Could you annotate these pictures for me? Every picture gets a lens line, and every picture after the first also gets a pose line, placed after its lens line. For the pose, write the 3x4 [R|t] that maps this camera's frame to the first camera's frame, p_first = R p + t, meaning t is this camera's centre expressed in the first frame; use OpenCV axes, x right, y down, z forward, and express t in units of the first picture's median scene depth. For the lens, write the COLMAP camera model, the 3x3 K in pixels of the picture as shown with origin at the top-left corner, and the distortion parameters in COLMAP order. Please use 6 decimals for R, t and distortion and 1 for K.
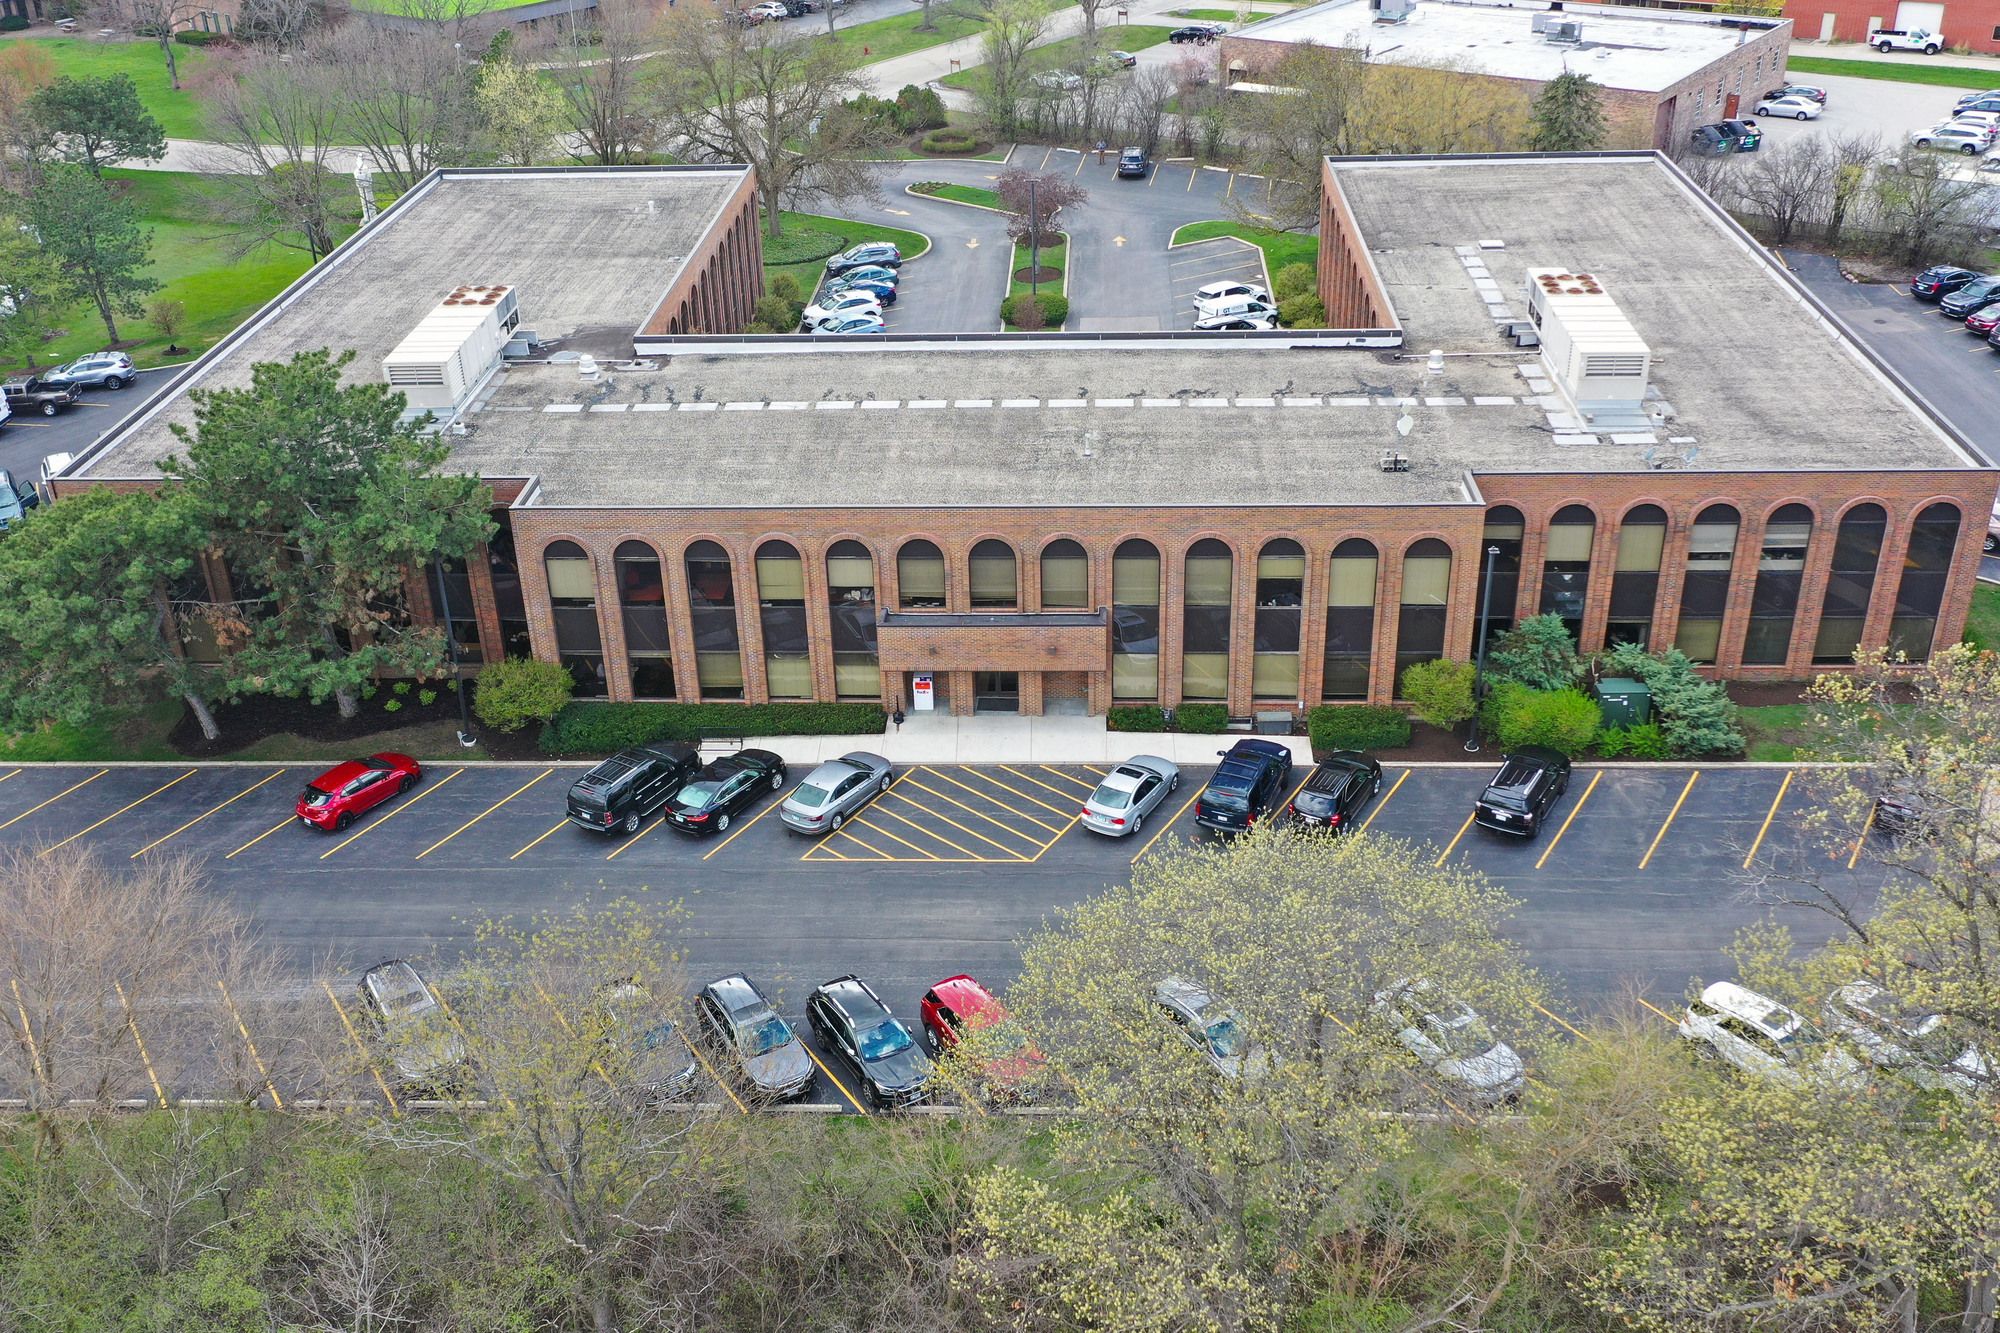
lens RADIAL K [[1894.8, 0, 1003.7], [0, 1894.8, 671.0], [0, 0, 1]] dist [0.014436, 0.000000]
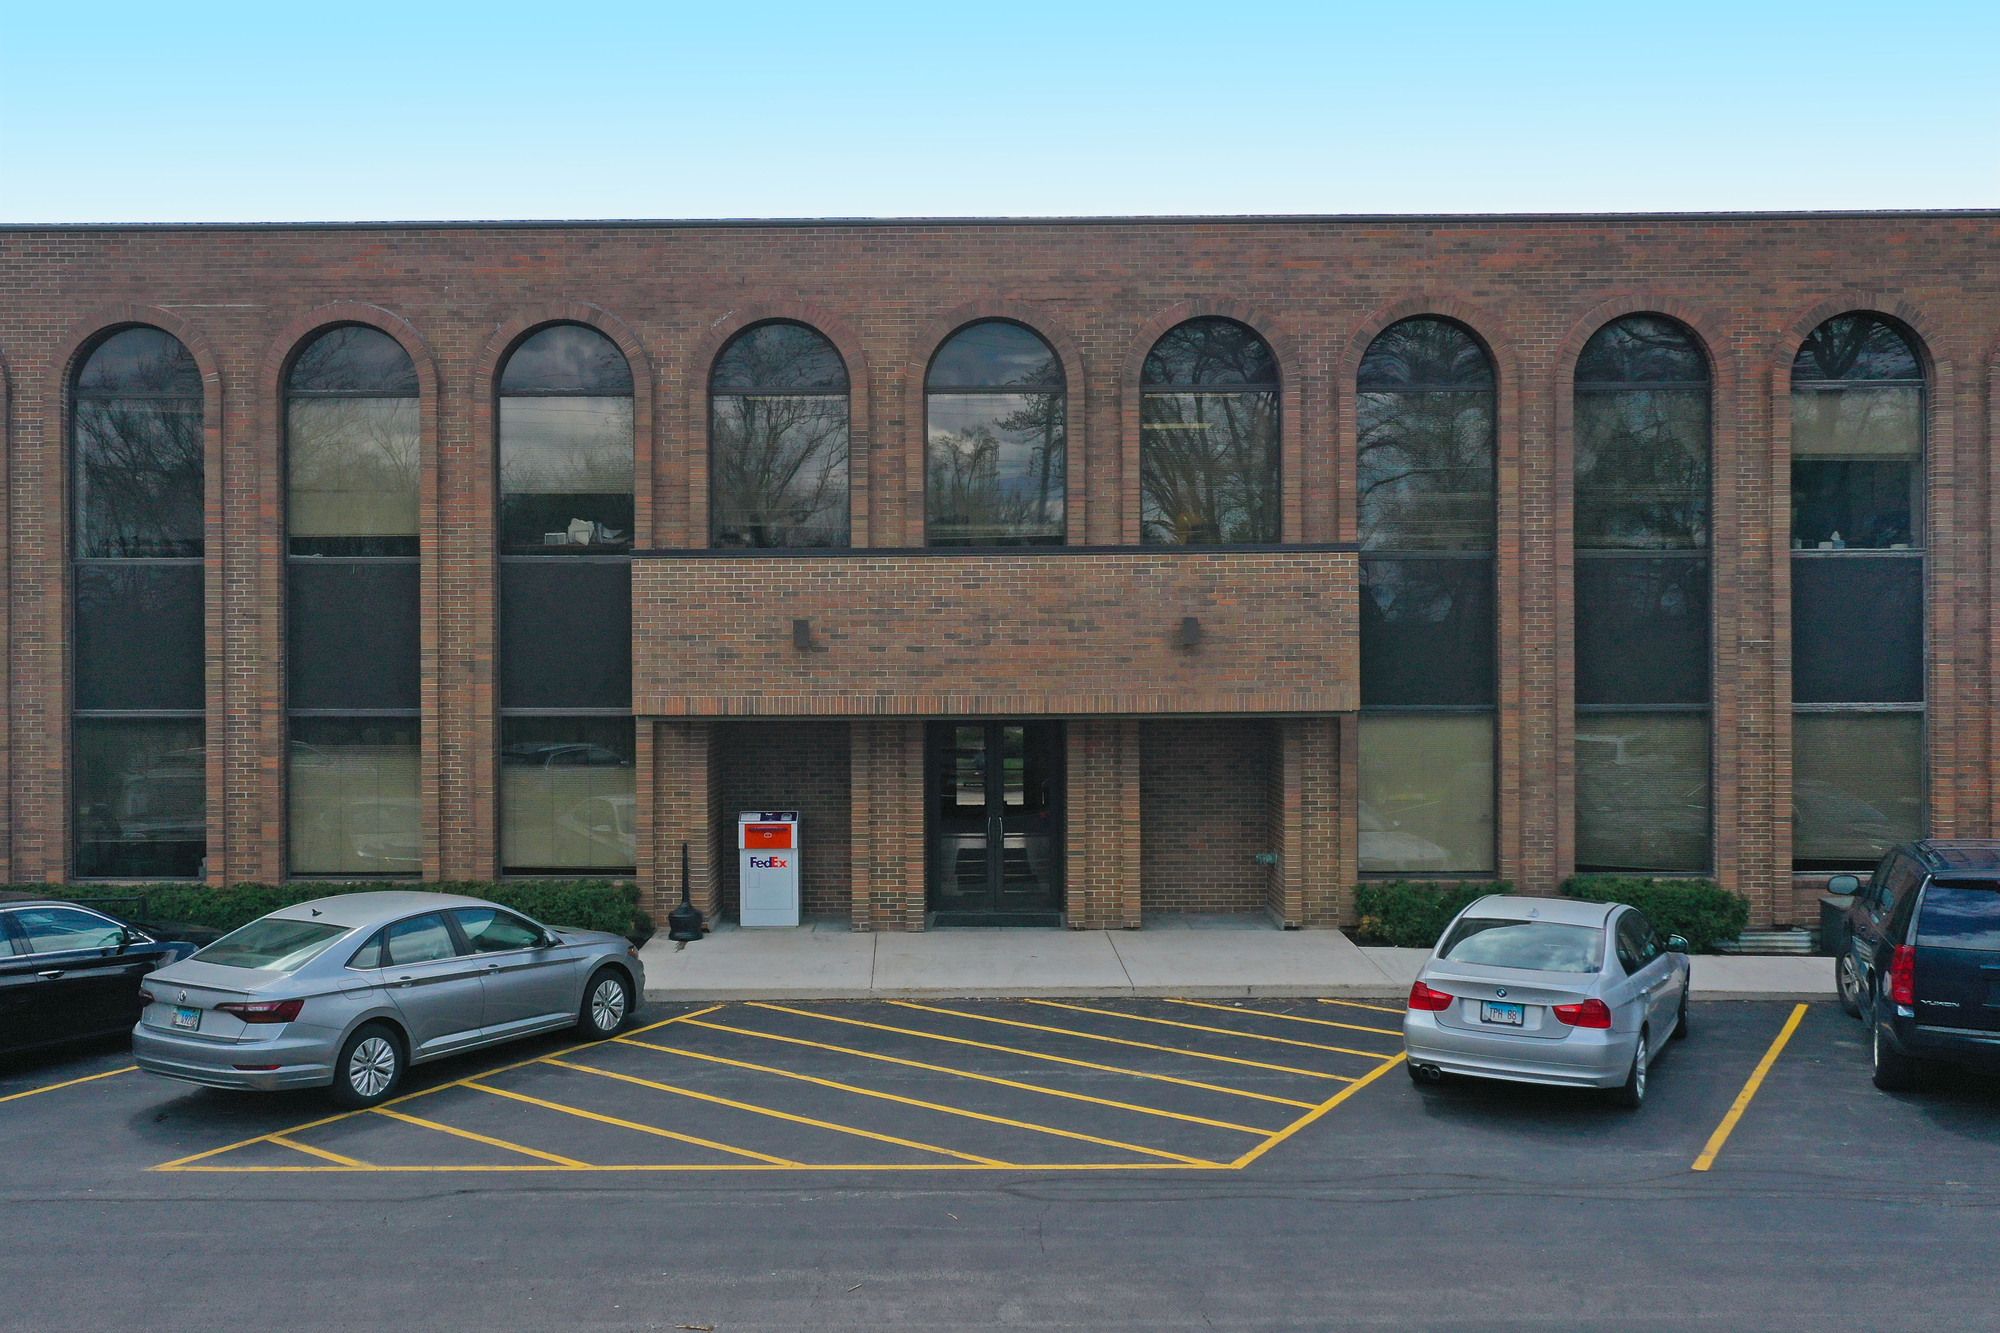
lens RADIAL K [[1894.8, 0, 962.0], [0, 1894.8, 654.0], [0, 0, 1]] dist [0.014436, 0.000000]
pose [[0.999239, 0.018581, 0.034309, -0.021787], [-0.000015, 0.879514, -0.475873, 0.138311], [-0.039018, 0.475510, 0.878844, 0.715181]]
